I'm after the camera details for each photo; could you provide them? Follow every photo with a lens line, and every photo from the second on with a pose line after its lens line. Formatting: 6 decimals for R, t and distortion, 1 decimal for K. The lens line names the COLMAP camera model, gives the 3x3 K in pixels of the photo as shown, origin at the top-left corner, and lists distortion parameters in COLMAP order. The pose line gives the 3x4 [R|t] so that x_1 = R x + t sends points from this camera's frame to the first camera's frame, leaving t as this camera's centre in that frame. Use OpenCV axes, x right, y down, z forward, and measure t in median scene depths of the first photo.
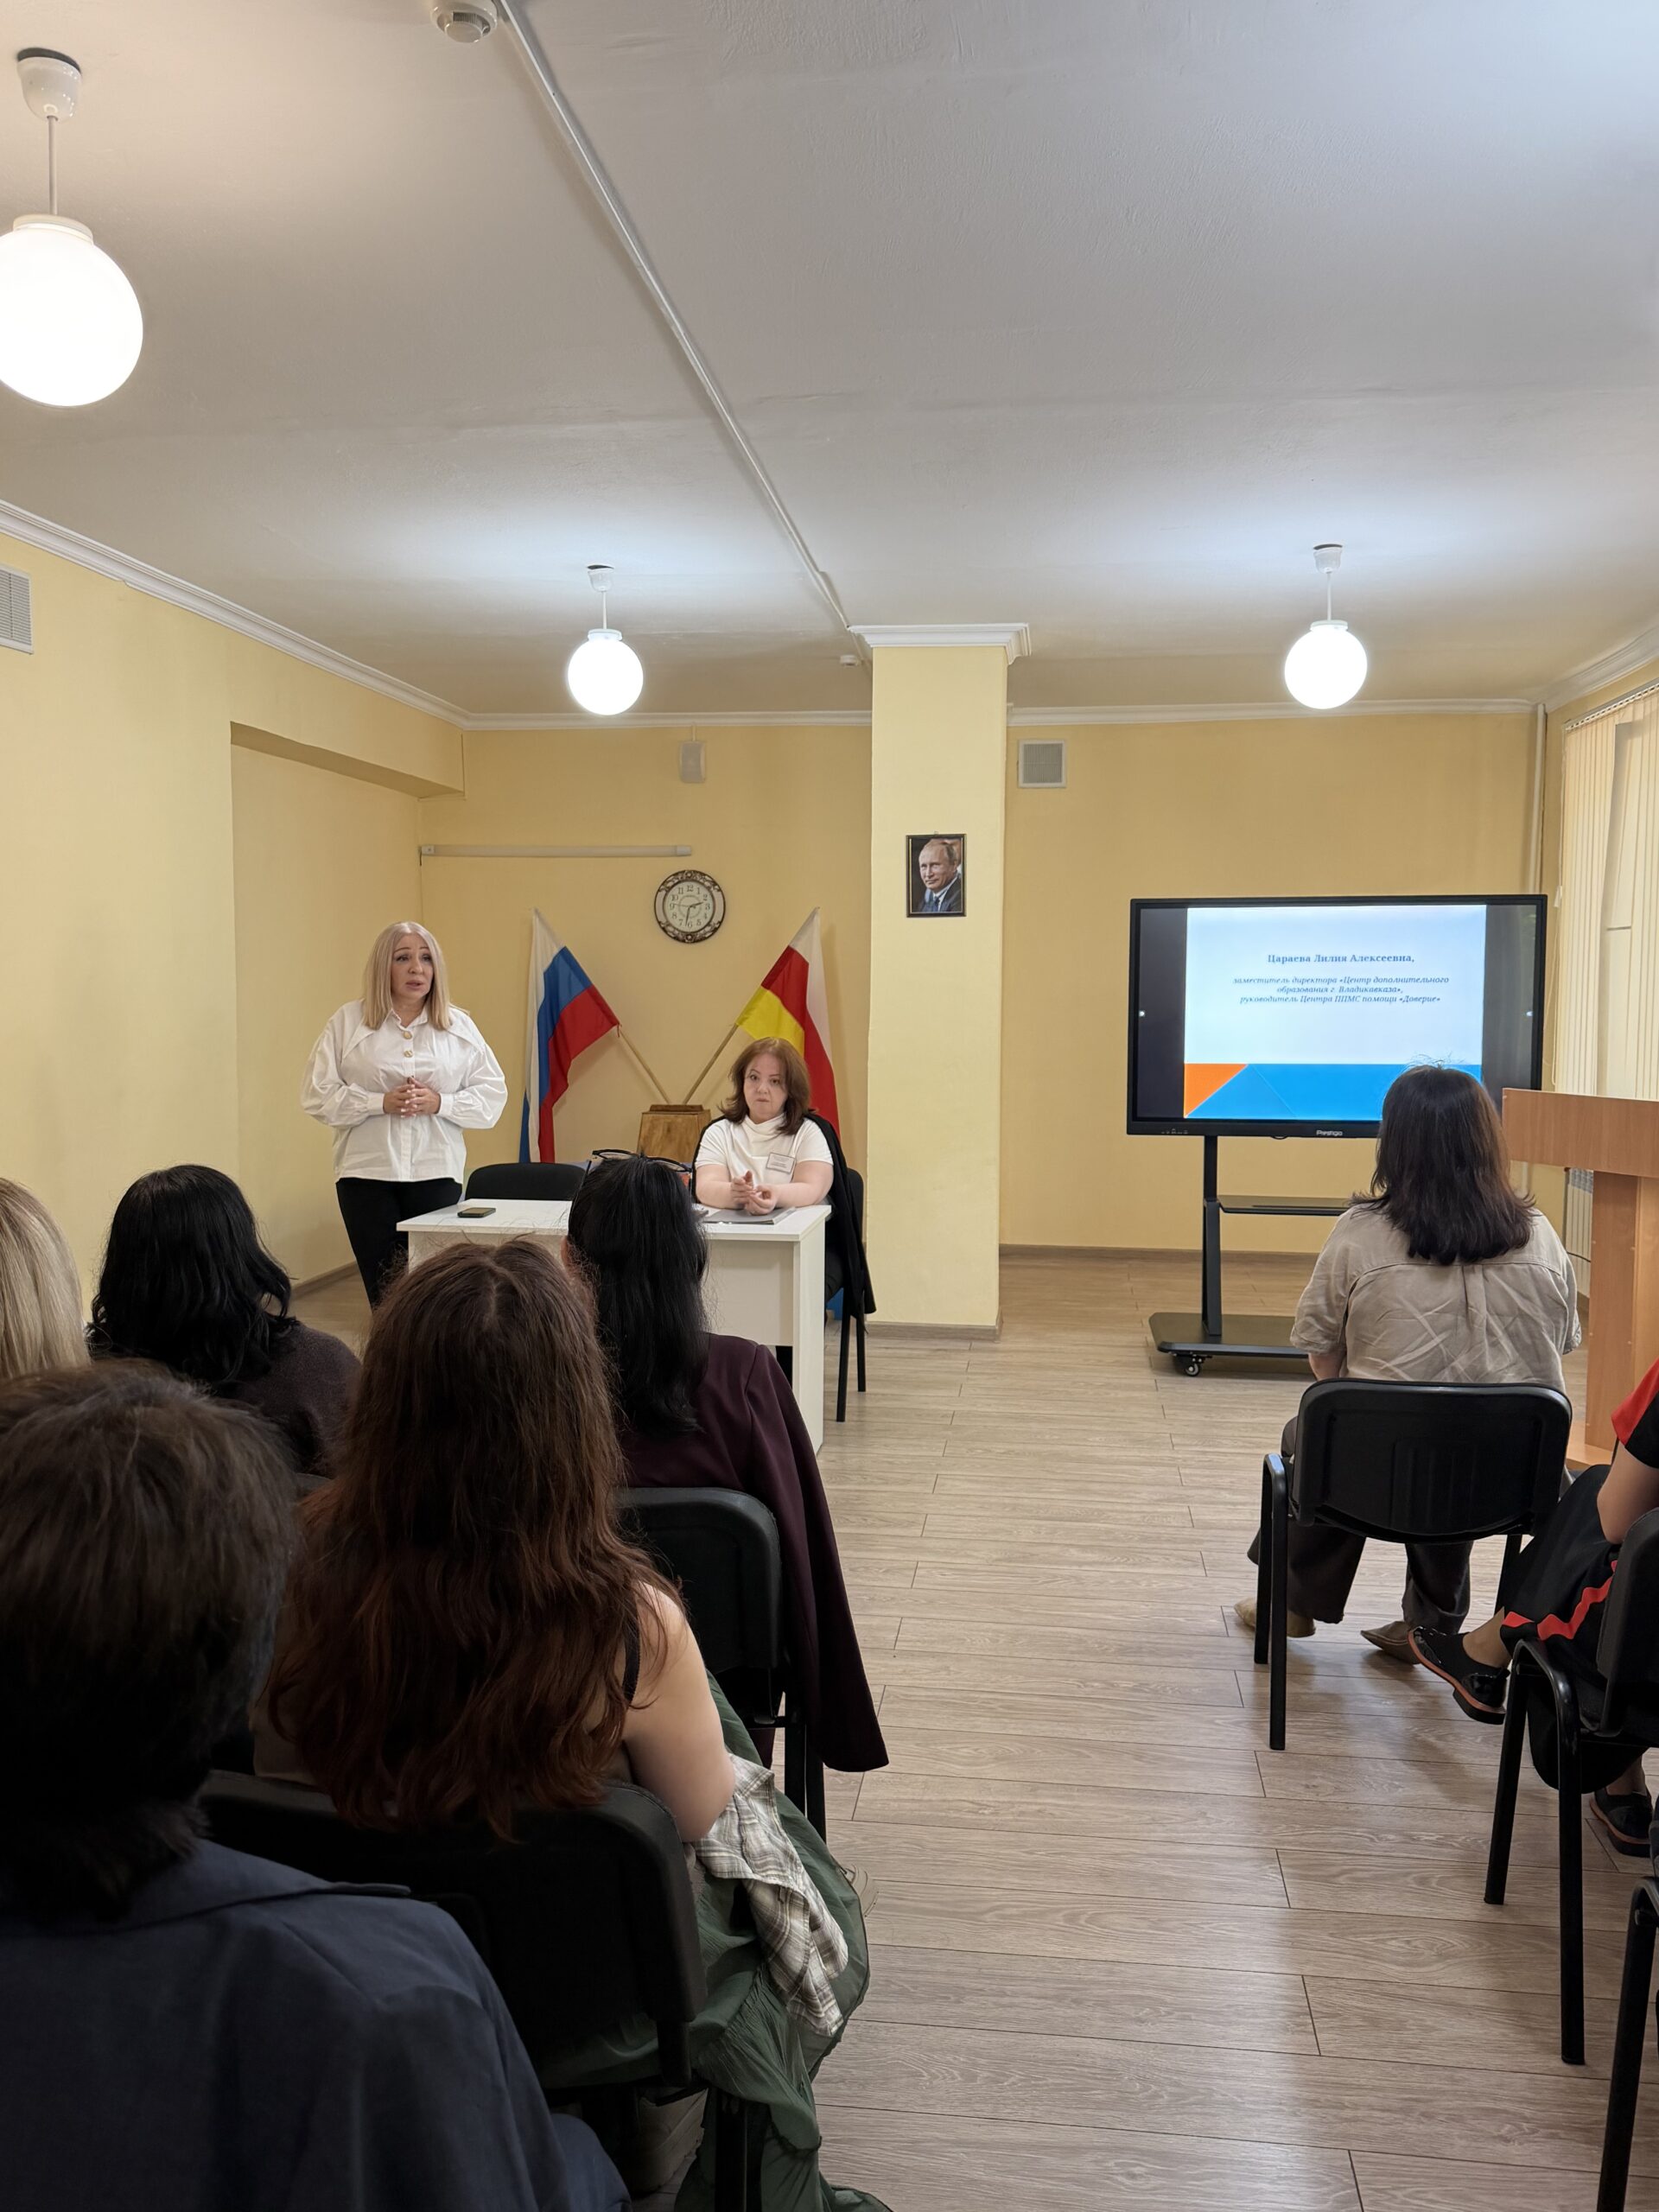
lens RADIAL K [[1806.6, 0, 829.5], [0, 1806.6, 1106.0], [0, 0, 1]] dist [0.002943, 0.000752]
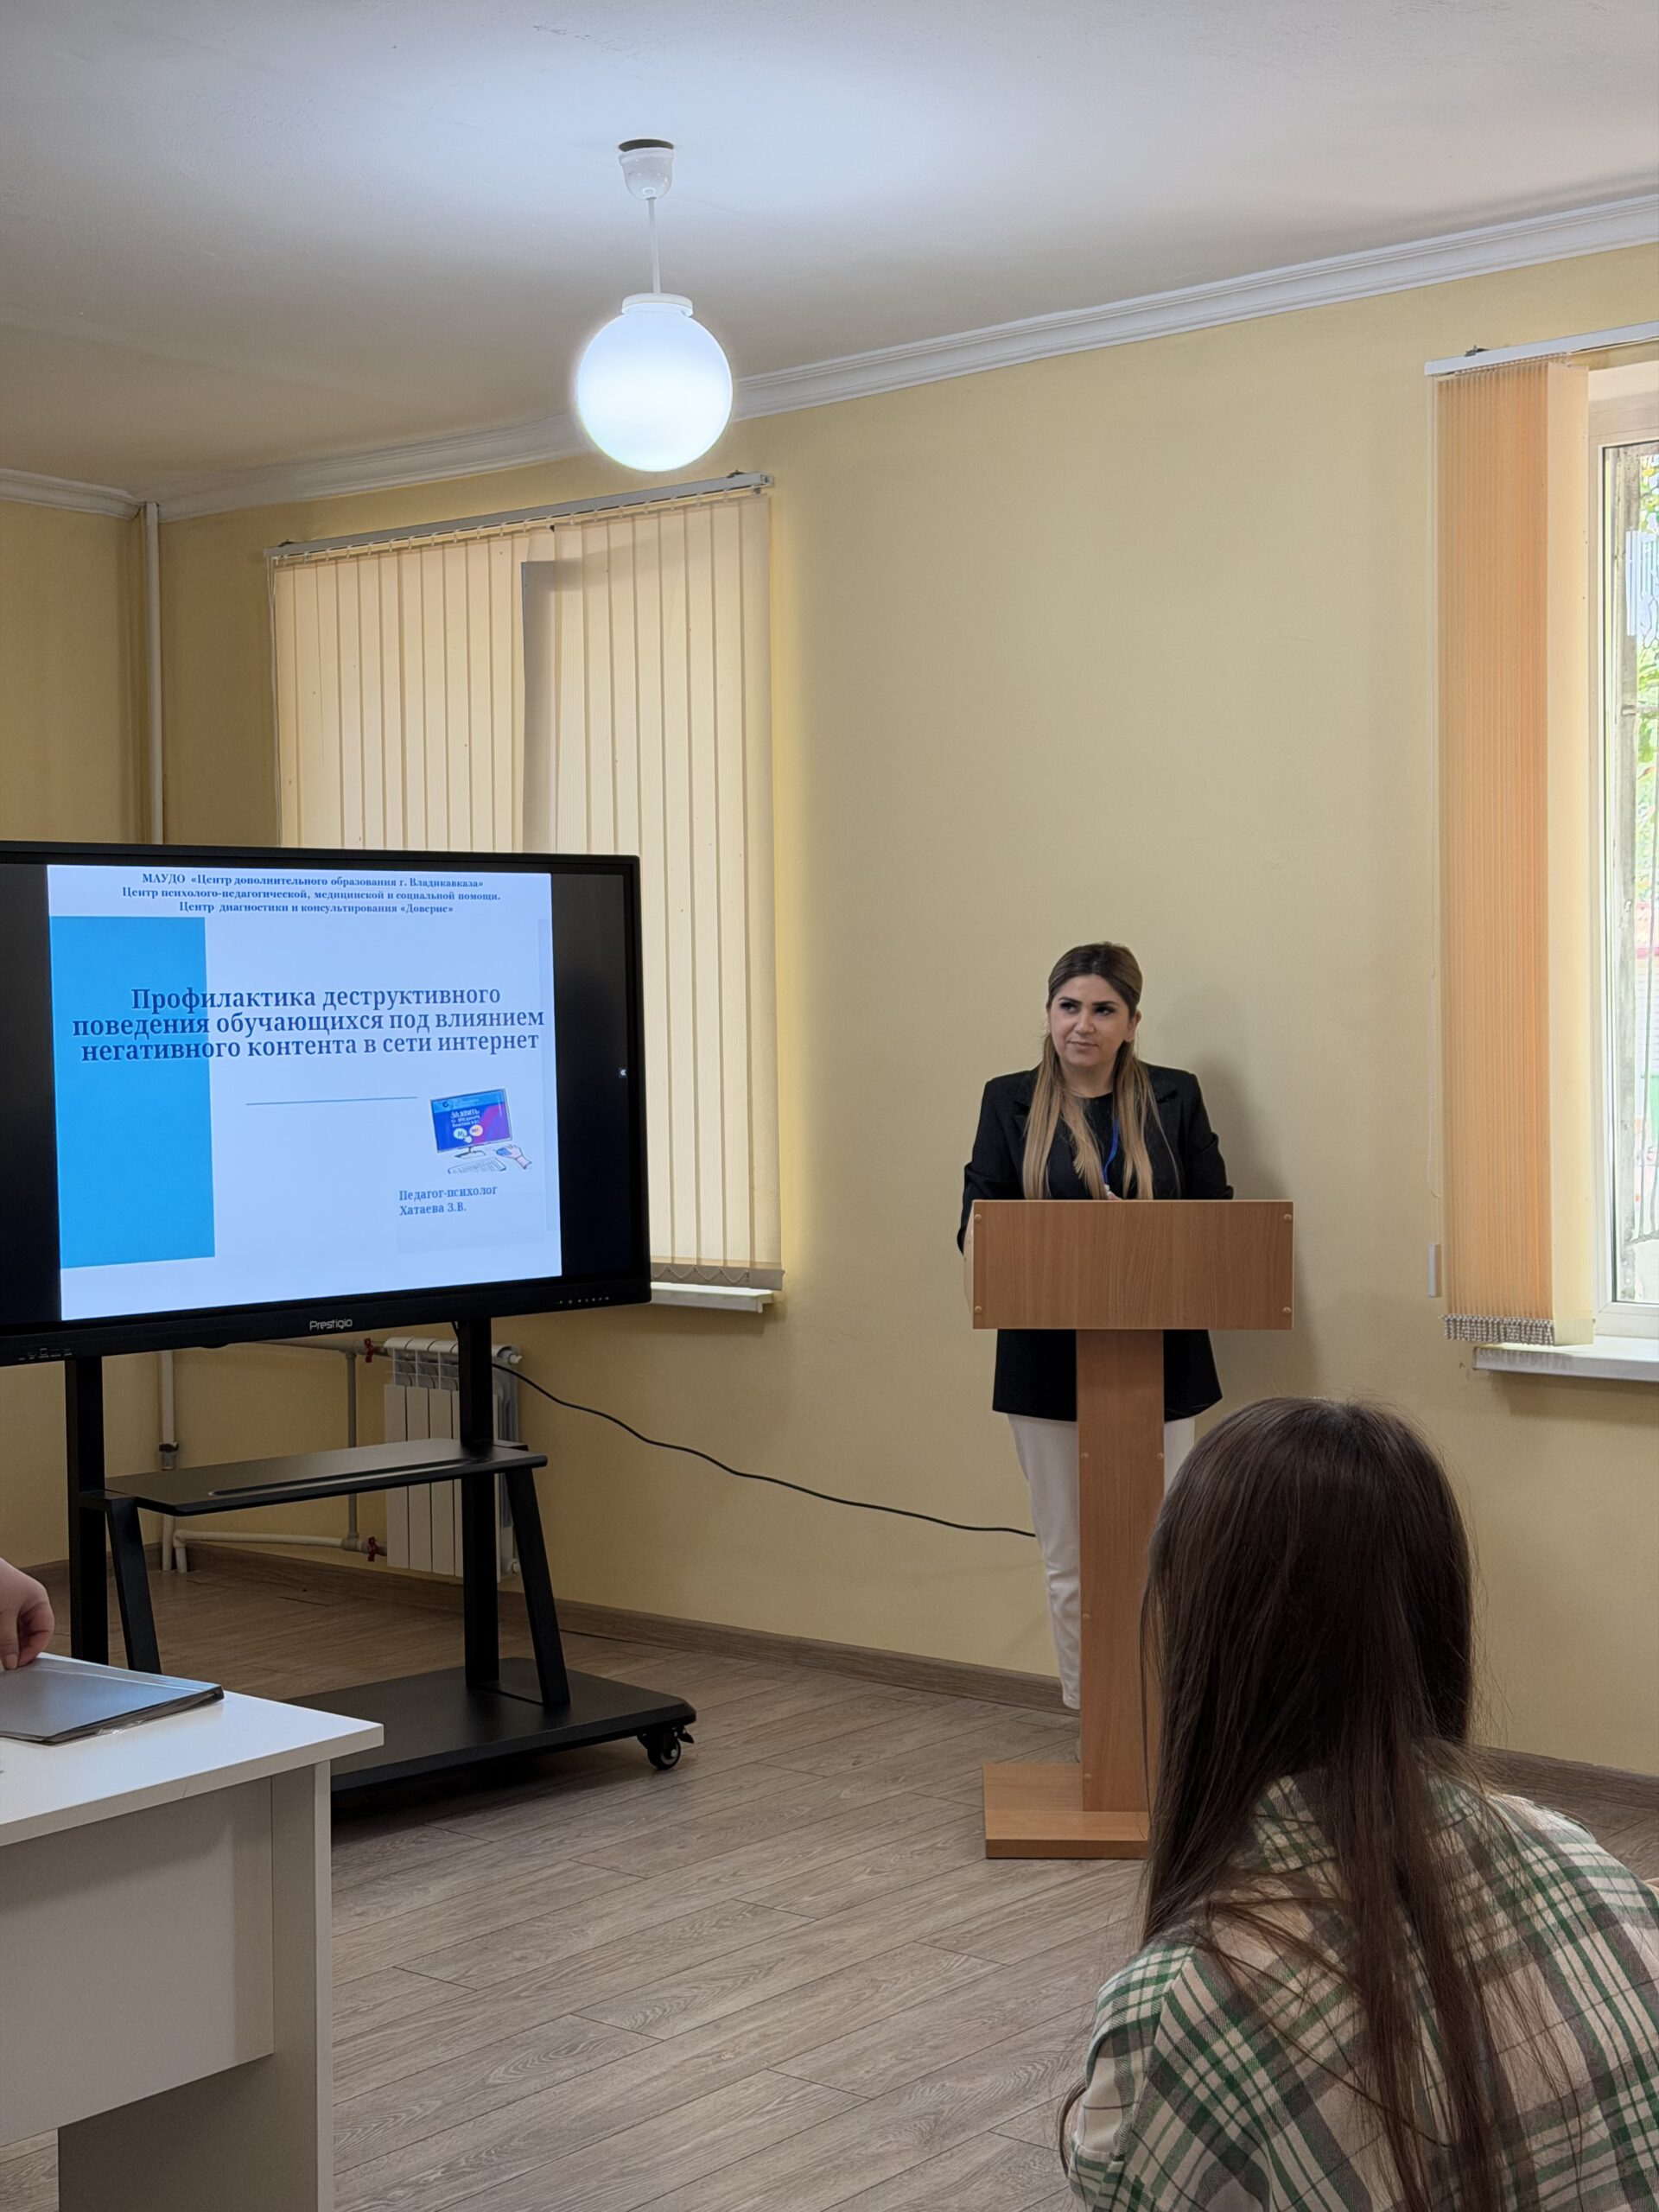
lens RADIAL K [[3075.0, 0, 829.5], [0, 3075.0, 1106.0], [0, 0, 1]] dist [0.142655, -0.042290]
pose [[0.543806, -0.041504, 0.838184, -0.369350], [0.074659, 0.997209, 0.000940, -0.036304], [-0.835883, 0.062067, 0.545387, 0.431995]]
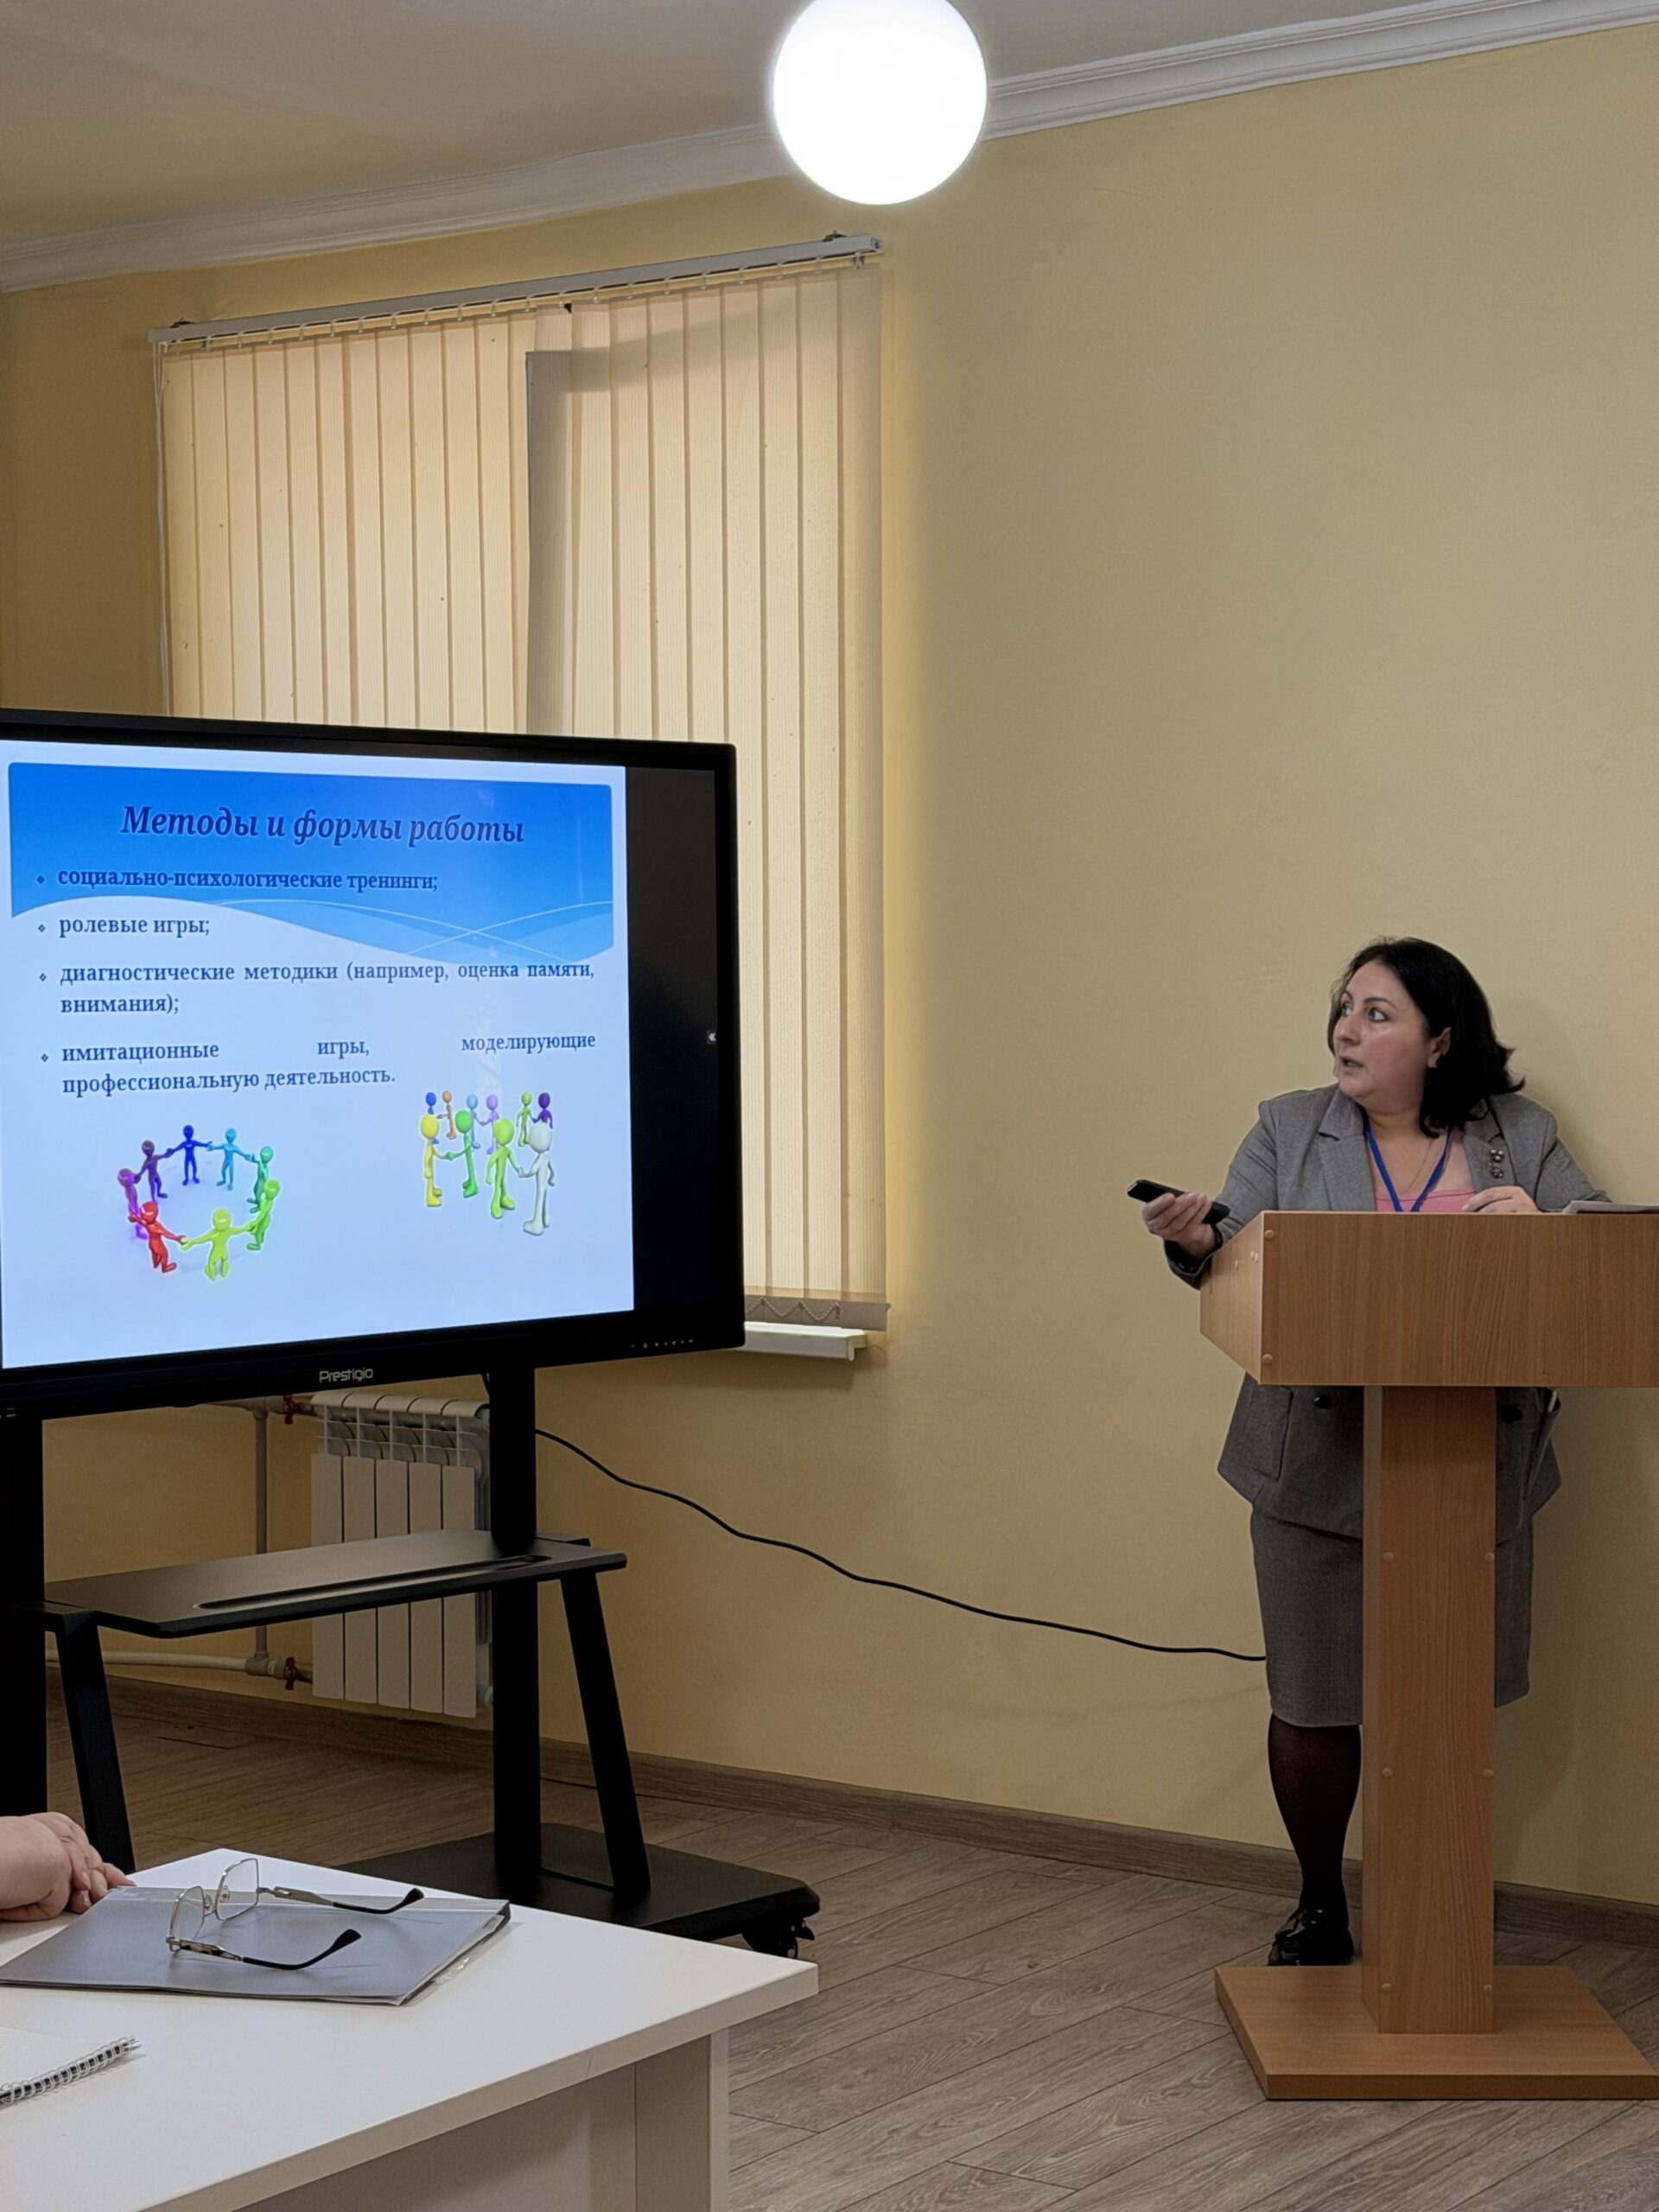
lens RADIAL K [[3857.4, 0, 829.5], [0, 3857.4, 1106.0], [0, 0, 1]] dist [-0.008208, 1.096863]
pose [[0.480820, -0.040711, 0.875874, -0.365881], [0.067038, 0.997705, 0.009572, -0.041044], [-0.874253, 0.054114, 0.482445, 0.553821]]
